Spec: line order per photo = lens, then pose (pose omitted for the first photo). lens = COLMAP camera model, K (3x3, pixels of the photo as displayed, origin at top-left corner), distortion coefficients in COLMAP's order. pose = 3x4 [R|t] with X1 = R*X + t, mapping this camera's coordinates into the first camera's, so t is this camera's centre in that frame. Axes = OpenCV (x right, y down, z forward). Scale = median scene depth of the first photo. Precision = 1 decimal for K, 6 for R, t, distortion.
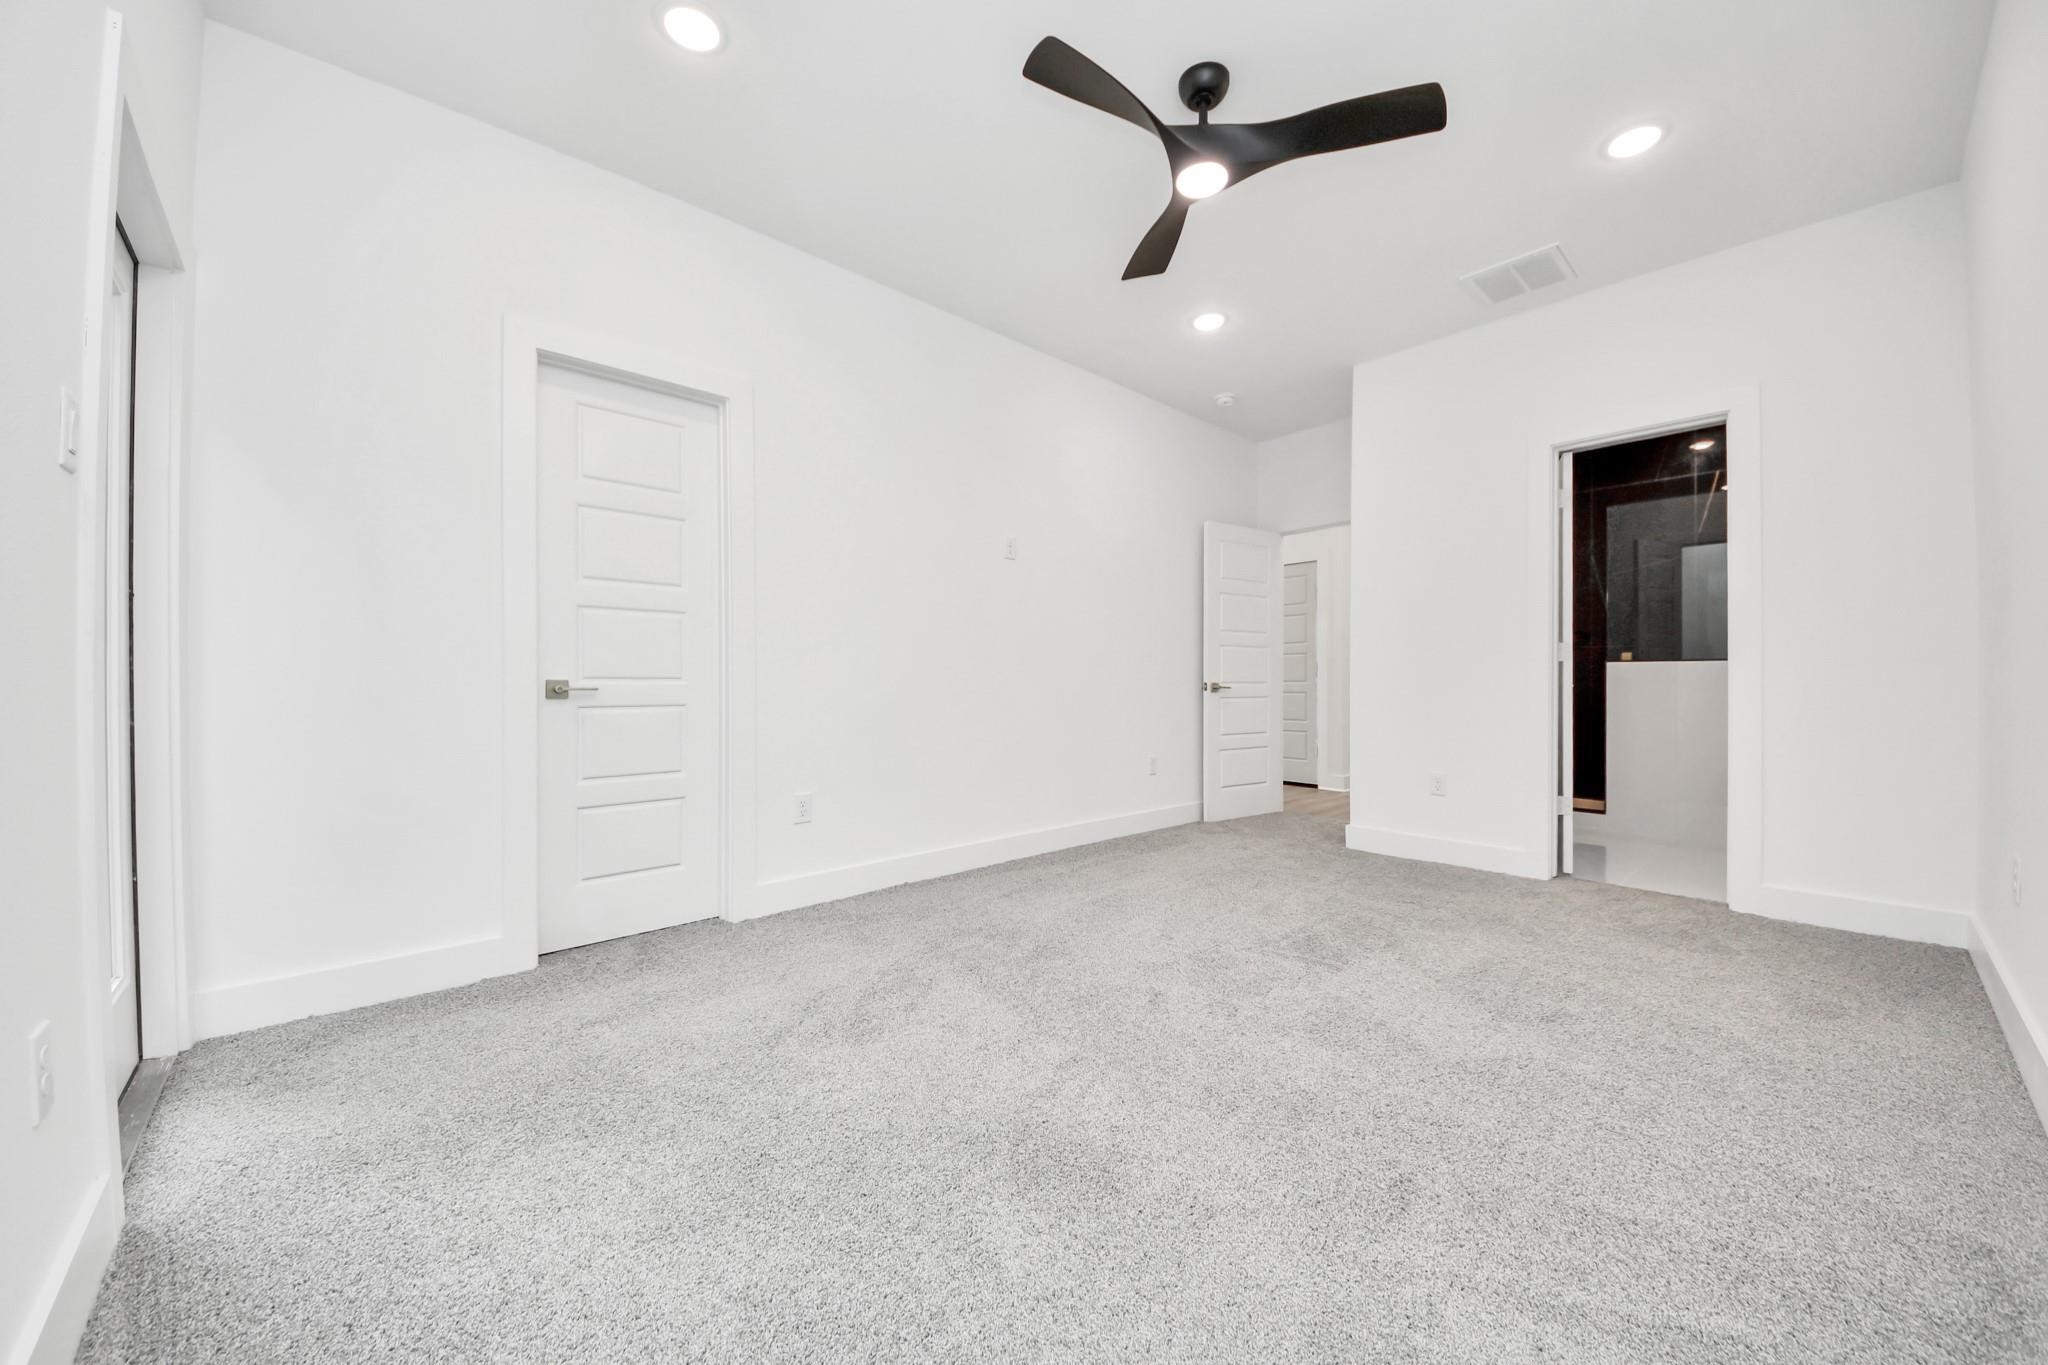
lens RADIAL K [[722.2, 0, 1027.6], [0, 722.2, 696.2], [0, 0, 1]] dist [0.020262, -0.014329]
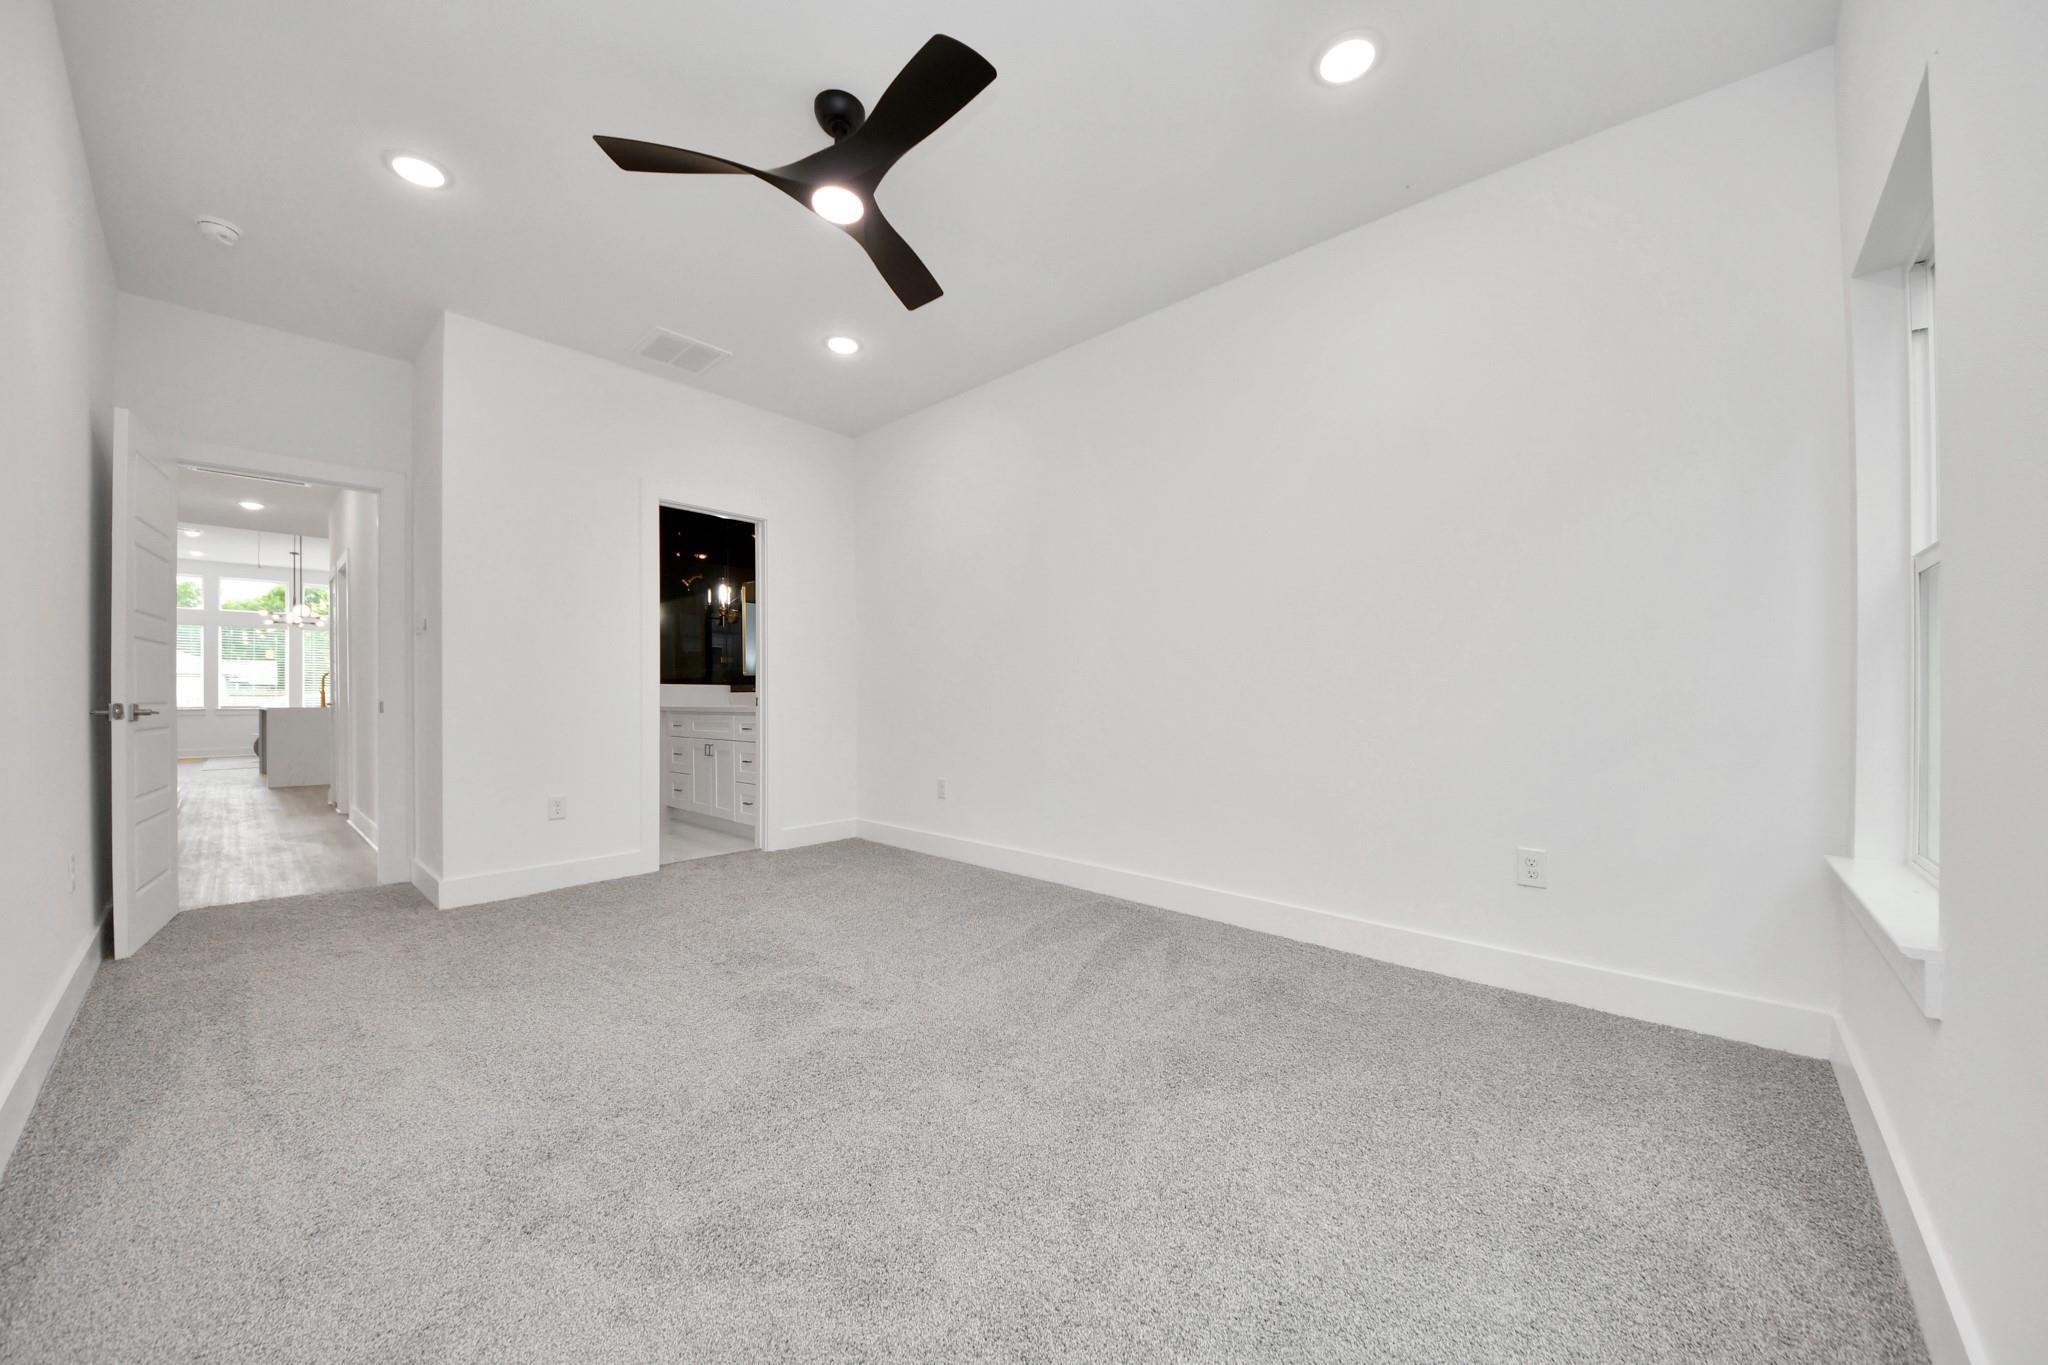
lens RADIAL K [[722.2, 0, 1027.6], [0, 722.2, 696.2], [0, 0, 1]] dist [0.020262, -0.014329]
pose [[-0.085052, 0.000720, 0.996376, -0.526939], [0.025043, 0.999685, 0.001415, -0.012479], [-0.996062, 0.025073, -0.085044, 0.553896]]
